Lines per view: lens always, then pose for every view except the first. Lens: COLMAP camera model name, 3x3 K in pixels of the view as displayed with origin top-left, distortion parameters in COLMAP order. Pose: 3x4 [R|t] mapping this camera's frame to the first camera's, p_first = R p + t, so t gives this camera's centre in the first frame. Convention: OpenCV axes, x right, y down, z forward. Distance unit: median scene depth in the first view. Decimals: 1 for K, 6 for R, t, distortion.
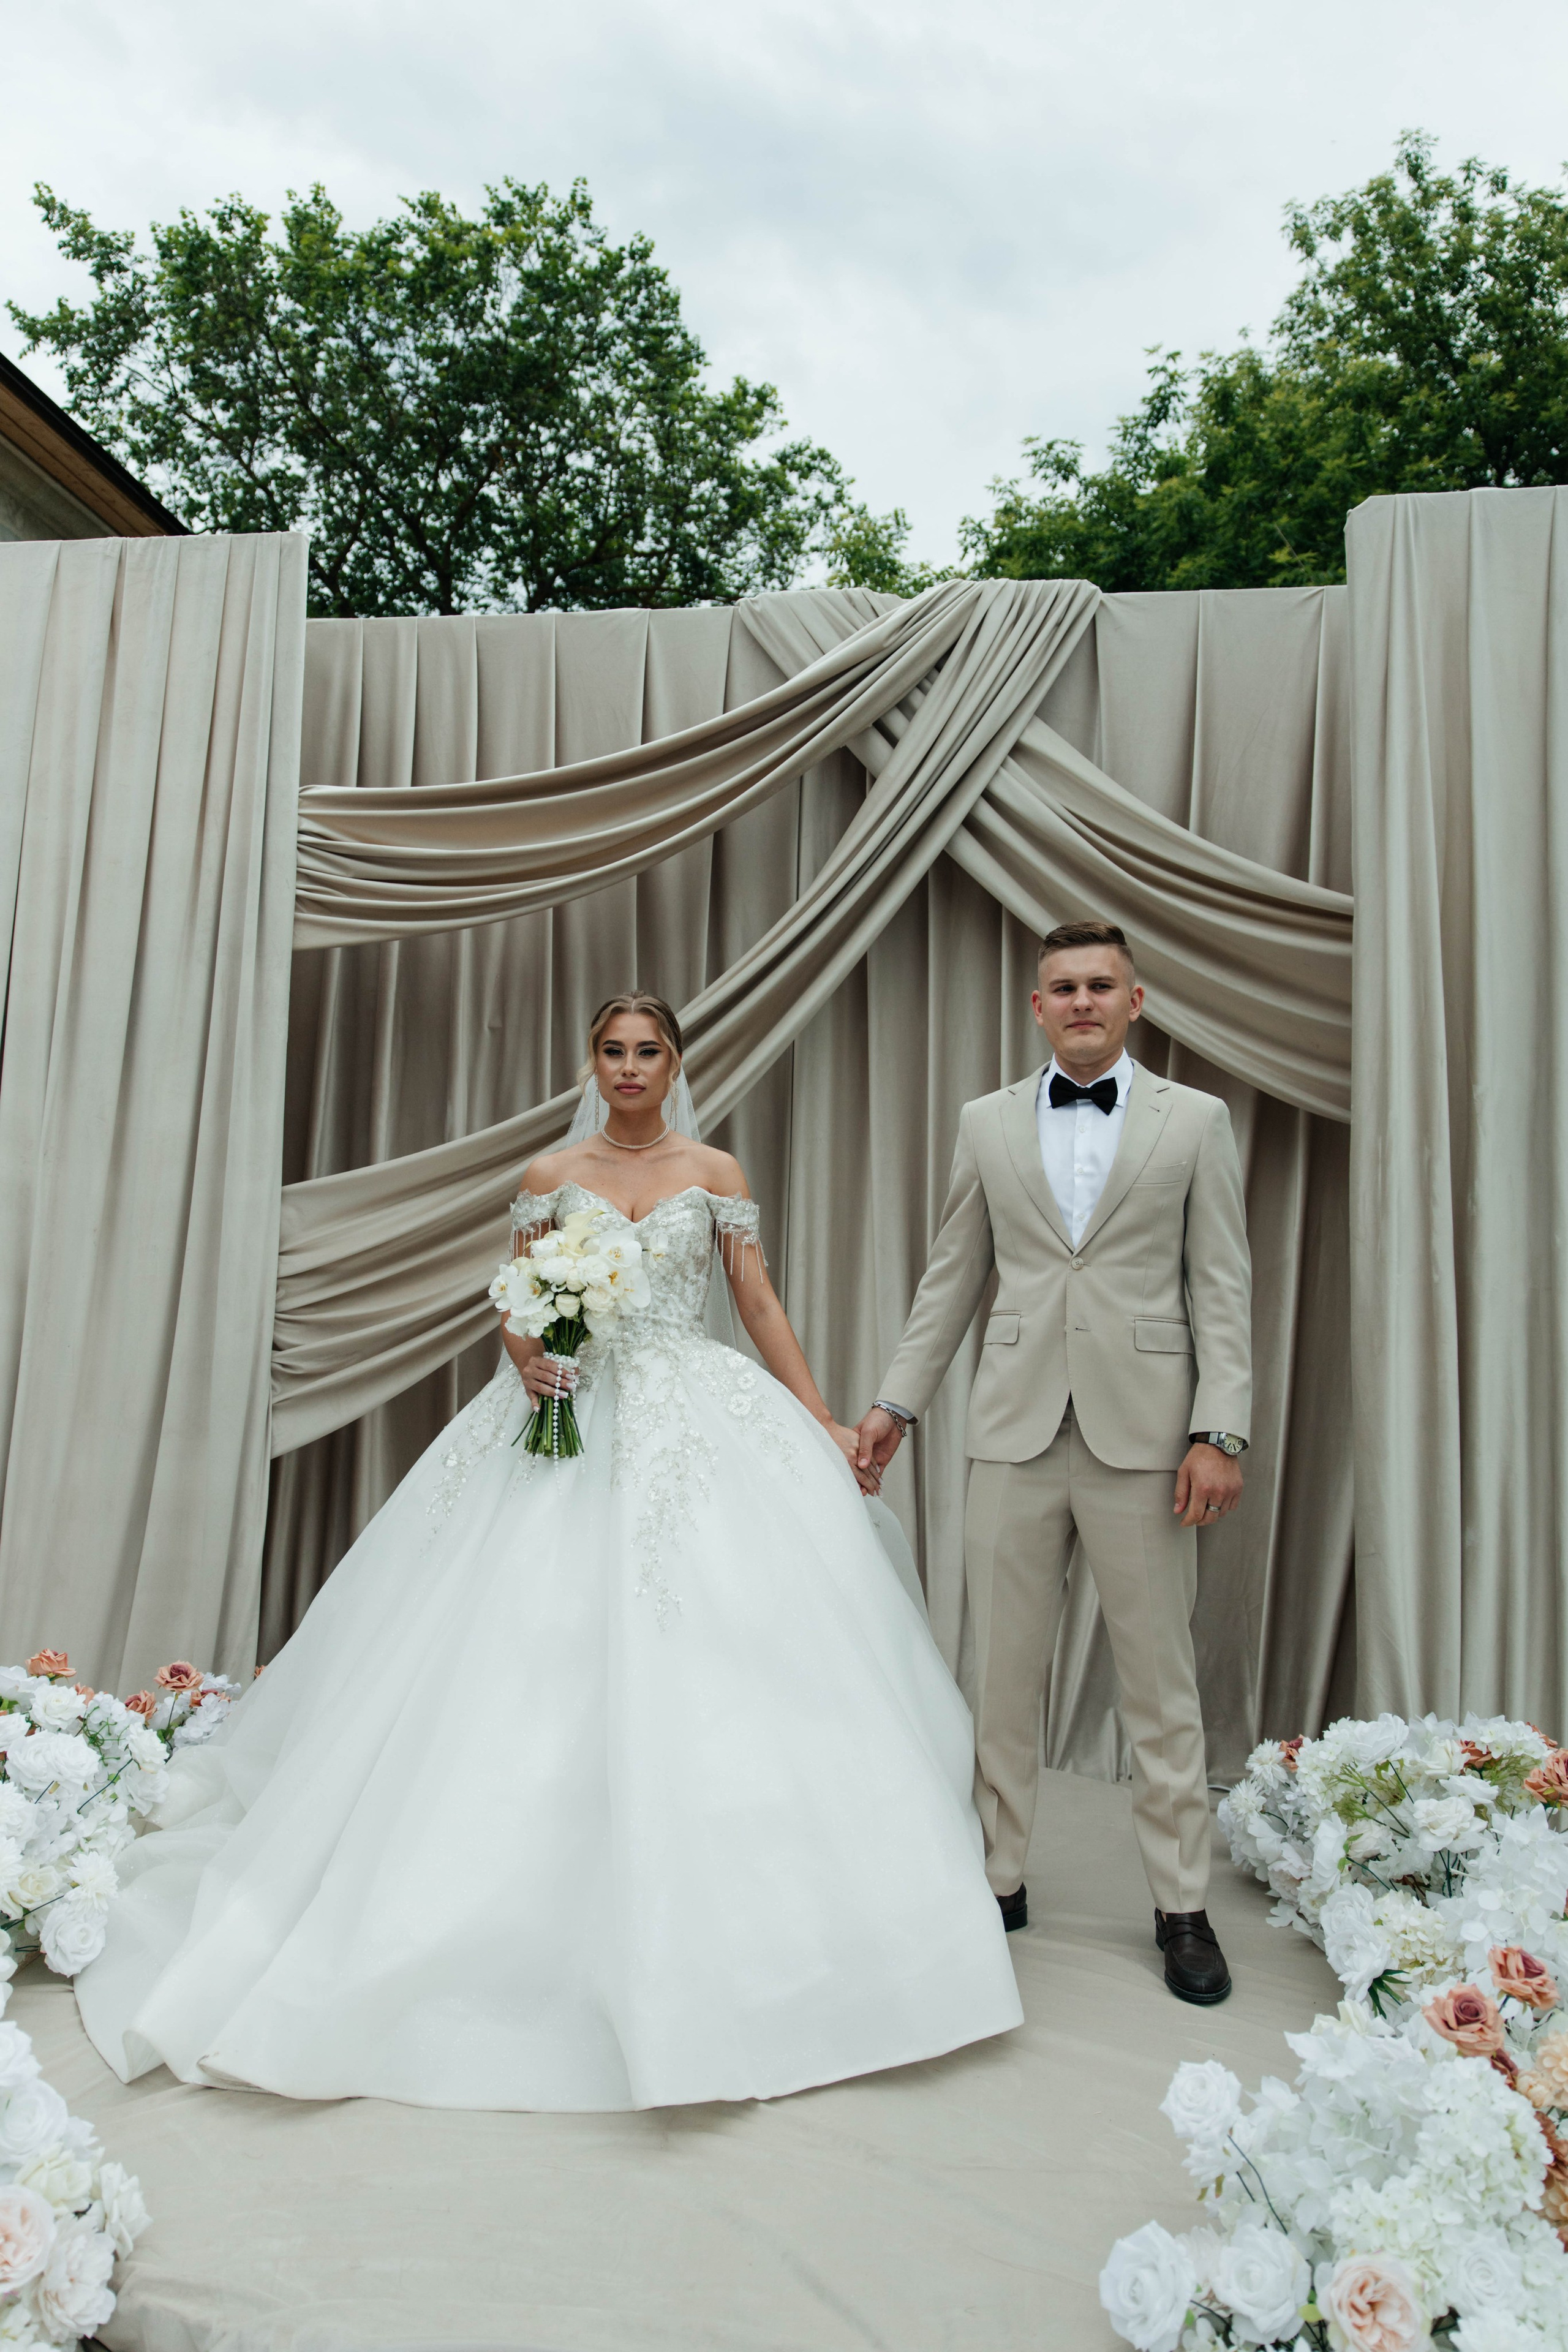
lens RADIAL K [[1676.5, 0, 786.9], [0, 1676.5, 1150.7], [0, 0, 1]] dist [-0.030244, 0.032280]
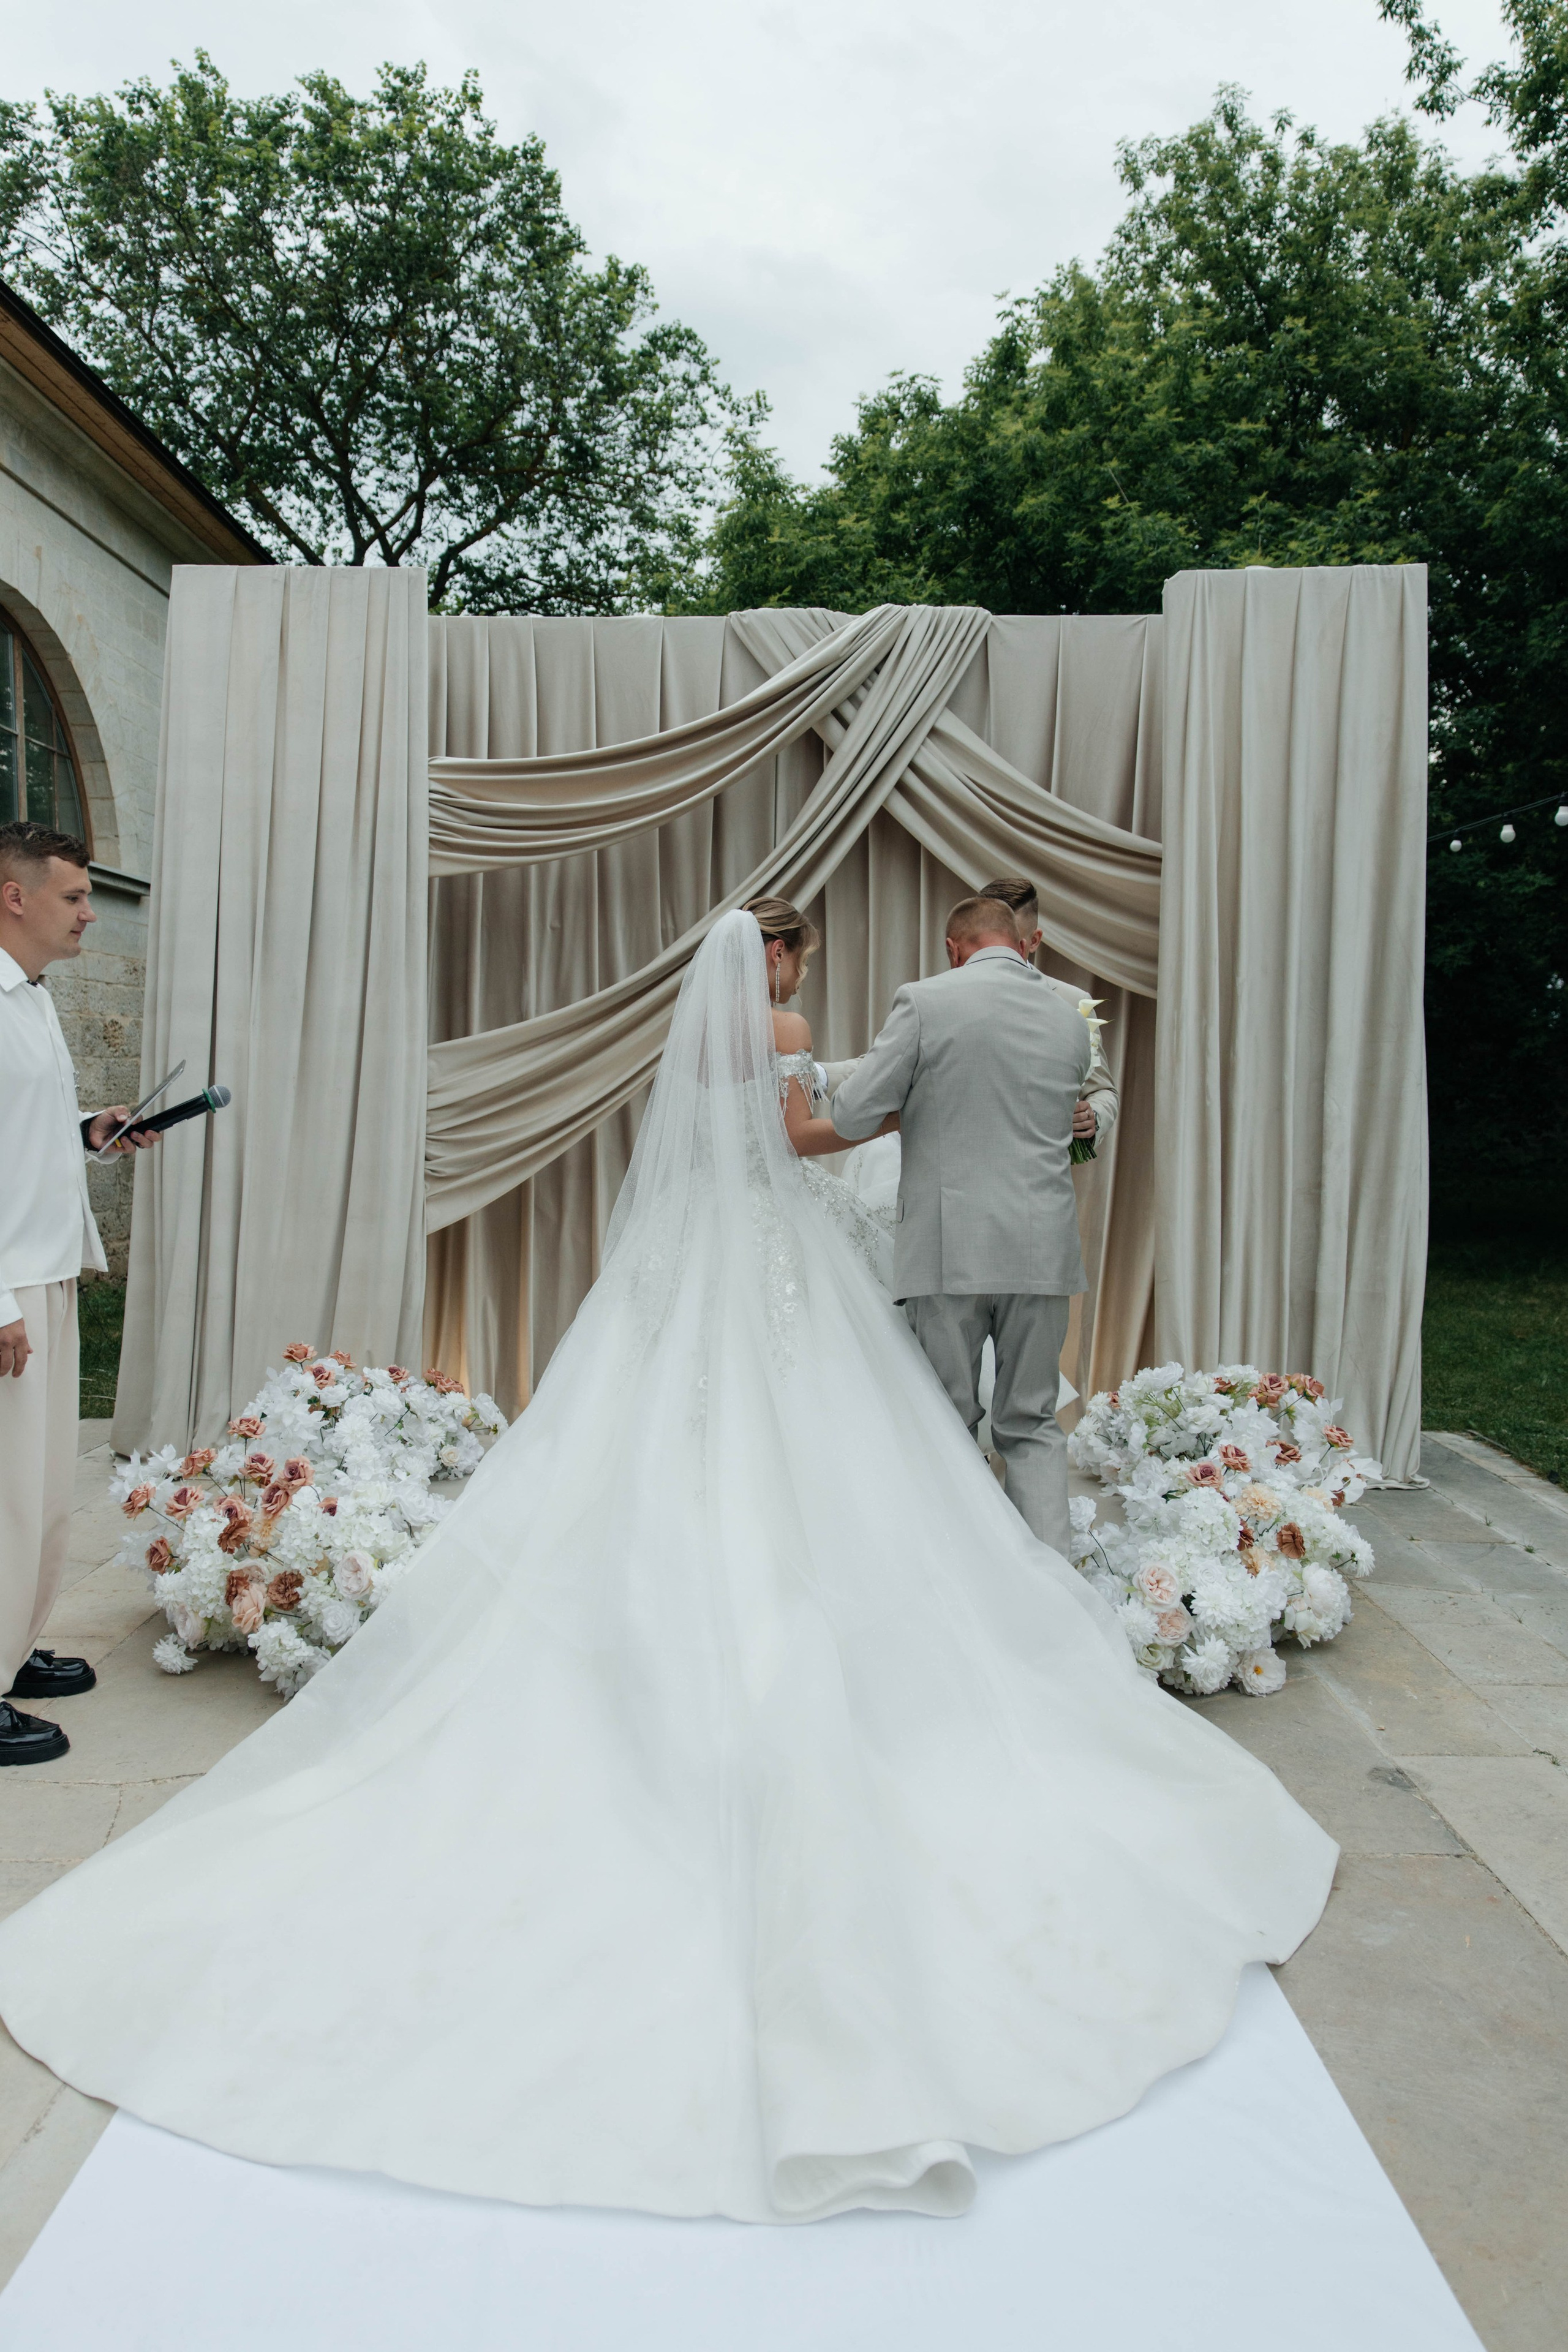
lens RADIAL K [[1595.7, 0, 766.0], [0, 1595.7, 1149.0], [0, 0, 1]] dist [0.009218, -0.003175]
pose [[0.995729, -0.011784, 0.091568, -0.128752], [0.001704, 0.993998, 0.109388, -0.036974], [-0.092308, -0.108765, 0.989772, -0.356422]]
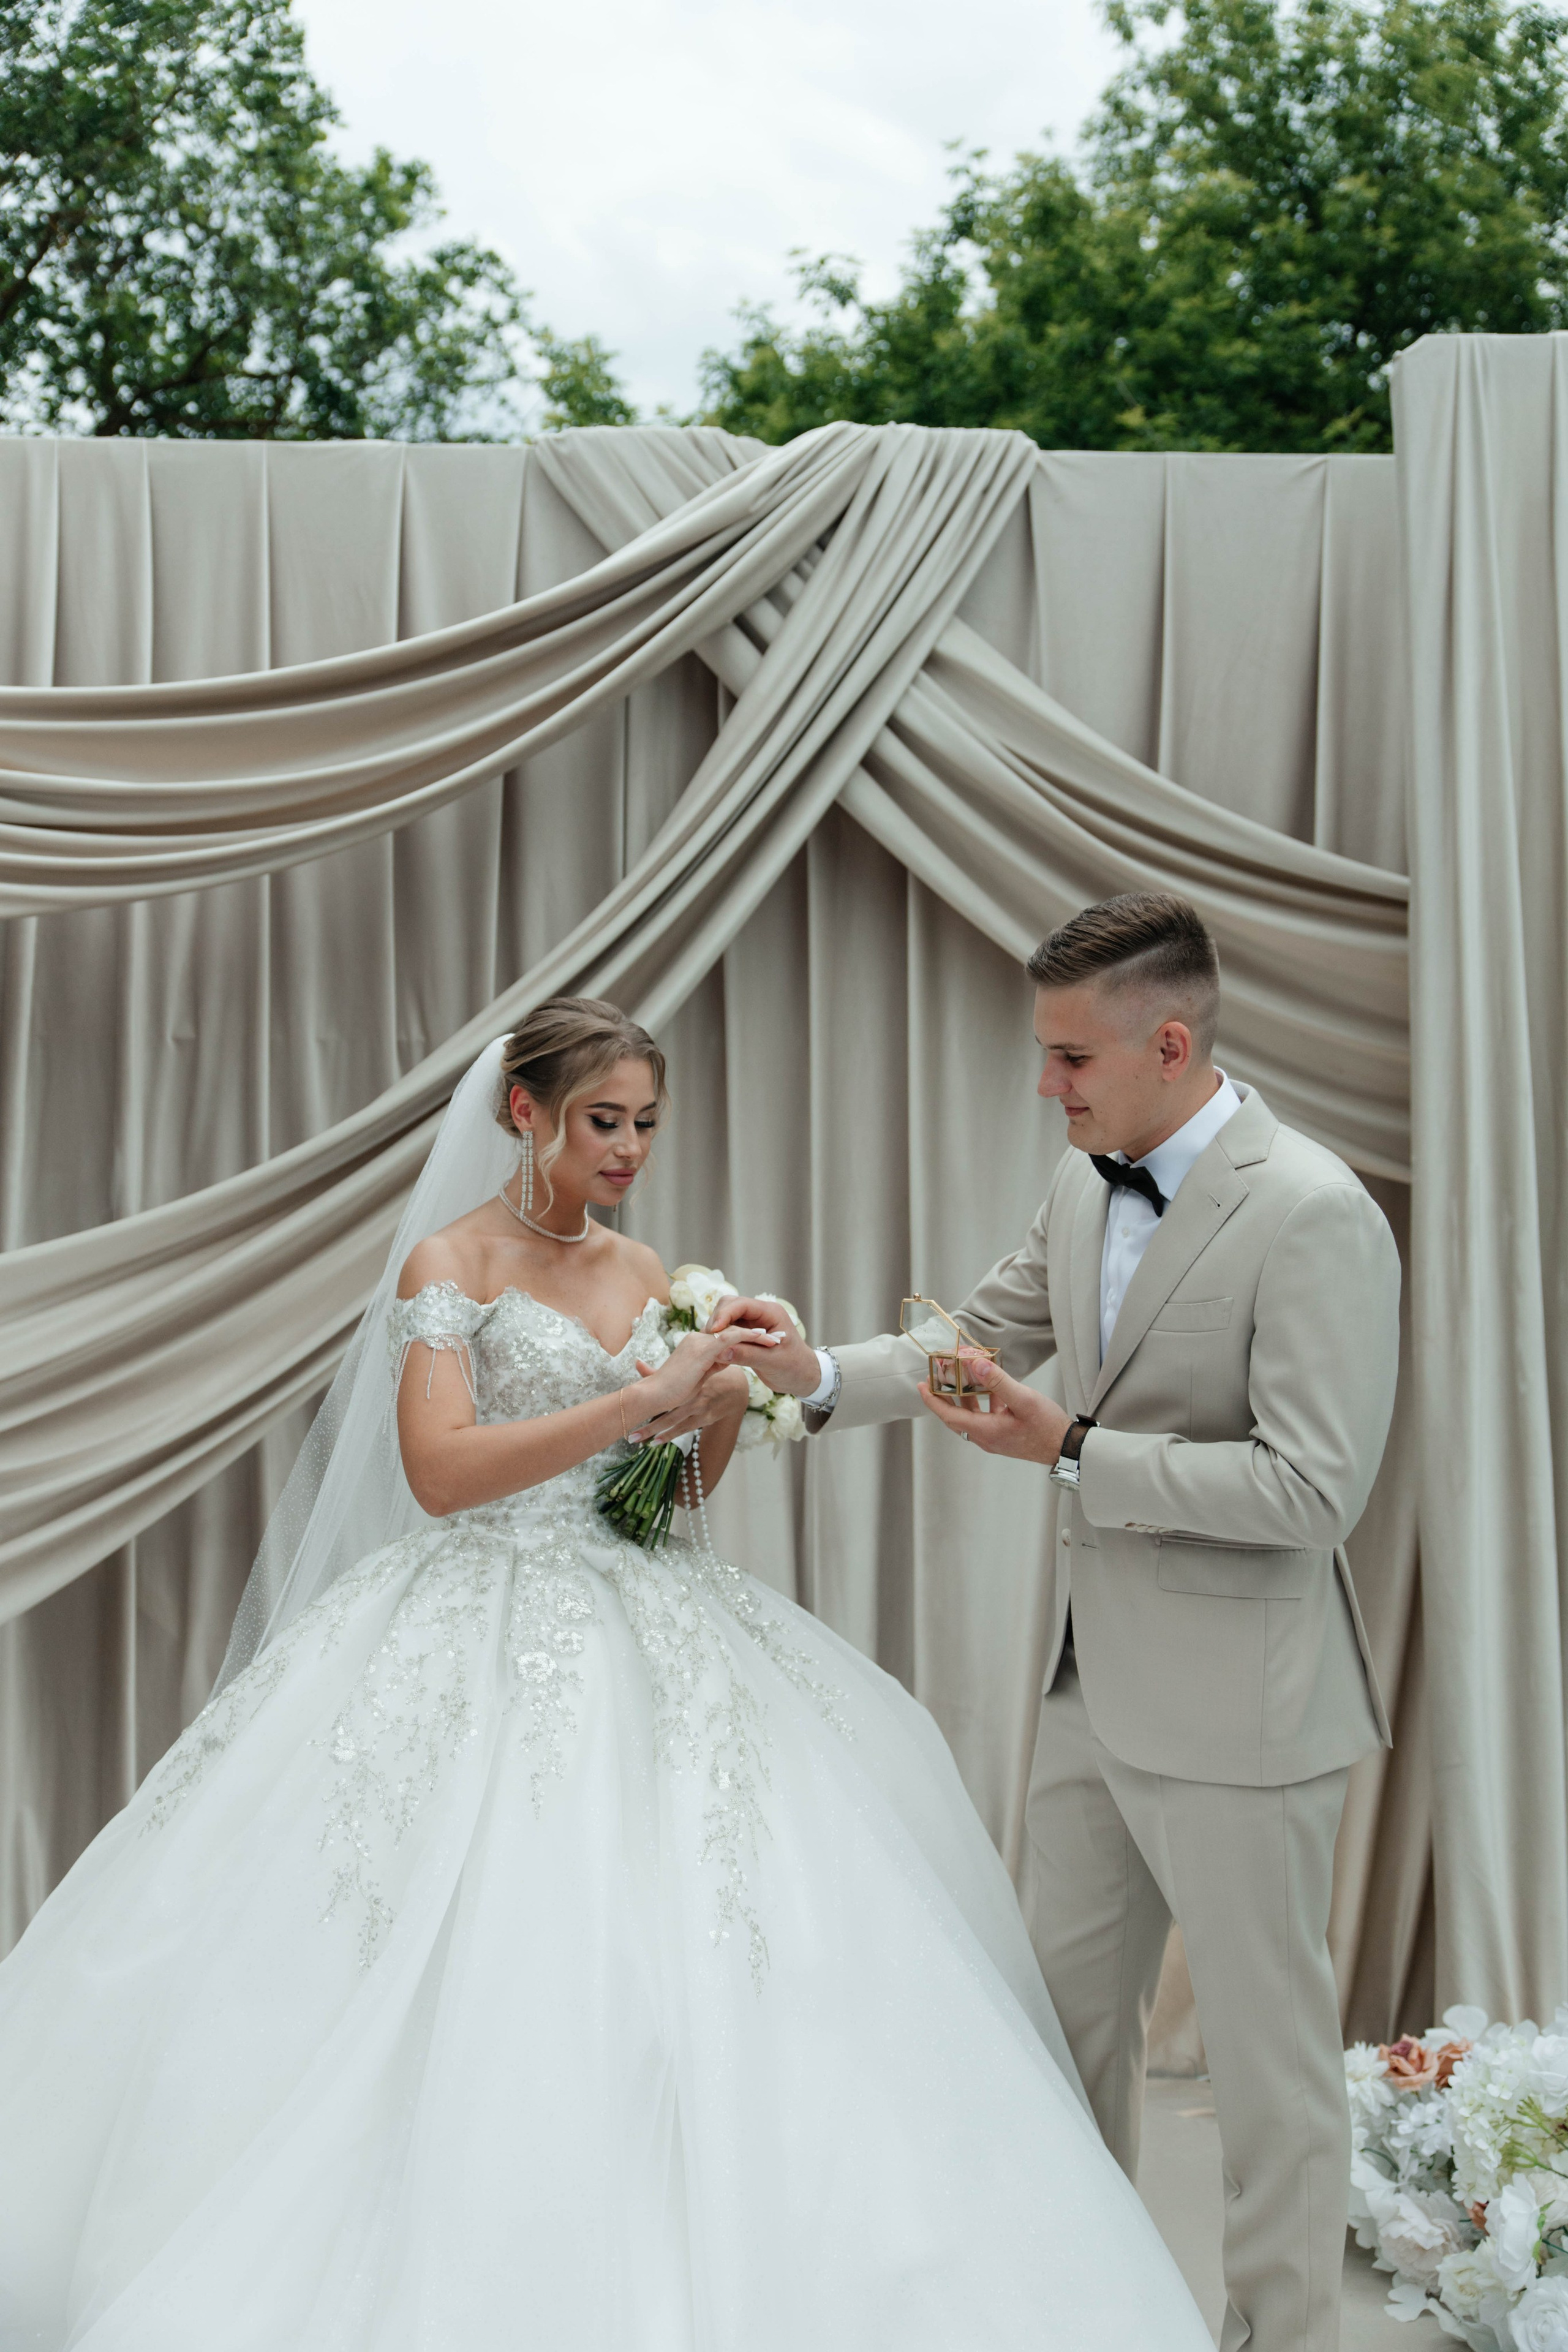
lens RADIAL K [[2131.5, 0, 753.9], [0, 2131.5, 1140.7], [0, 0, 1]] dist [0.004318, 0.000000]
pose [[0.986611, -0.004235, 0.163039, -0.089342], [0.005526, 0.999957, -0.007467, -0.024407], [-0.163000, 0.008268, 0.986591, 0.096564]]
